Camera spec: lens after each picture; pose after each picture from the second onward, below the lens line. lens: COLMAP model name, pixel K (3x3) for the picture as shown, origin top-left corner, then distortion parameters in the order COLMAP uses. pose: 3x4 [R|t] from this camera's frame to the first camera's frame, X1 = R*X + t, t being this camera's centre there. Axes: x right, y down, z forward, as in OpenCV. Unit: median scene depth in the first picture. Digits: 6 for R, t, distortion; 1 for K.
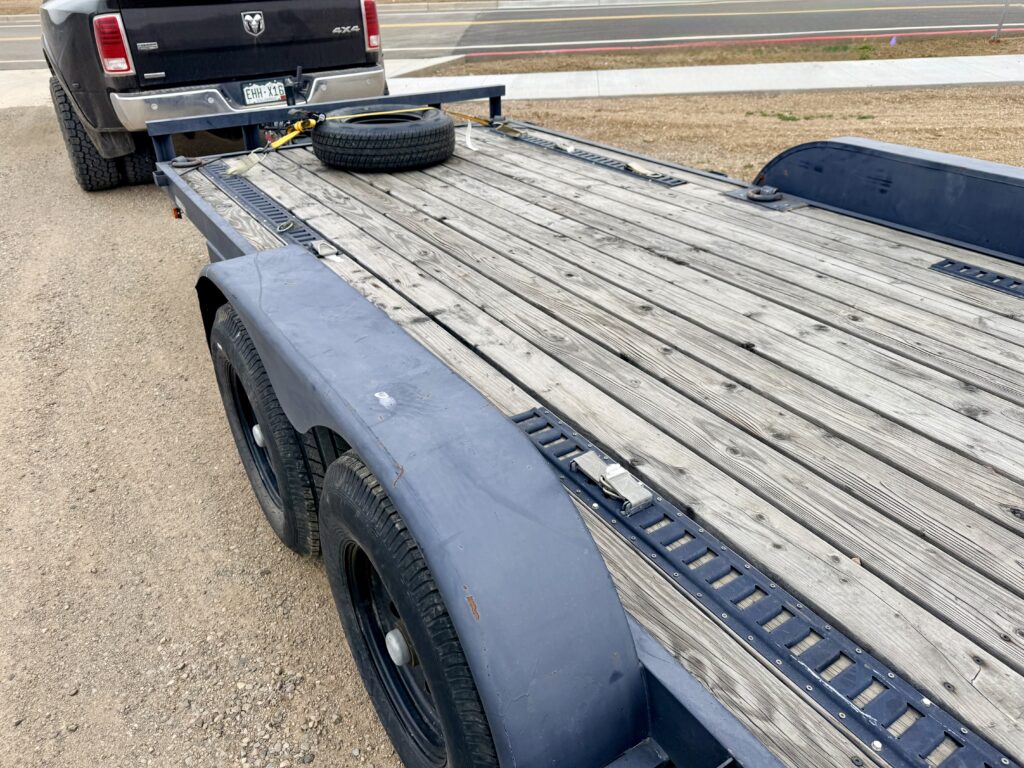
lens RADIAL K [[720.8, 0, 511.1], [0, 720.8, 373.9], [0, 0, 1]] dist [0.025249, -0.031680]
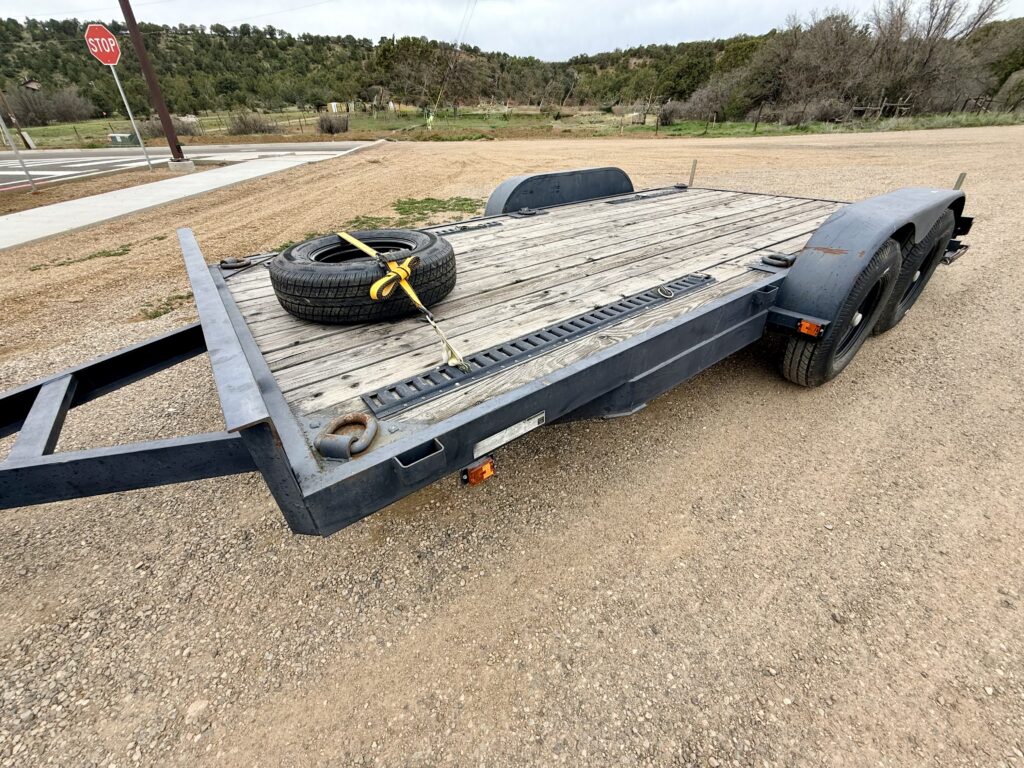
lens RADIAL K [[408.3, 0, 505.7], [0, 408.3, 382.6], [0, 0, 1]] dist [-0.000200, -0.000622]
pose [[-0.062701, -0.521380, 0.851018, -0.741749], [0.520321, 0.710566, 0.473668, -0.436040], [-0.851666, 0.472502, 0.226732, 0.956211]]
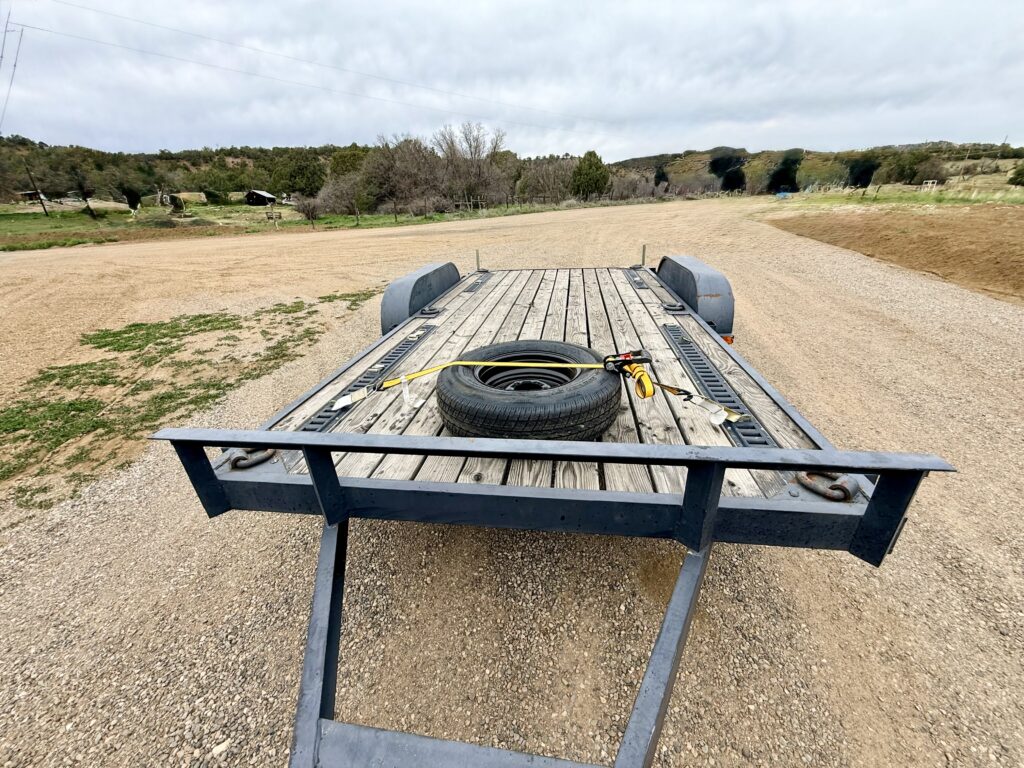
lens RADIAL K [[408.3, 0, 511.4], [0, 408.3, 383.8], [0, 0, 1]] dist [-0.000200, -0.000622]
pose [[-0.747110, -0.226473, 0.624929, -0.505606], [0.378263, 0.628228, 0.679887, -0.738249], [-0.546574, 0.744338, -0.383689, 1.361351]]
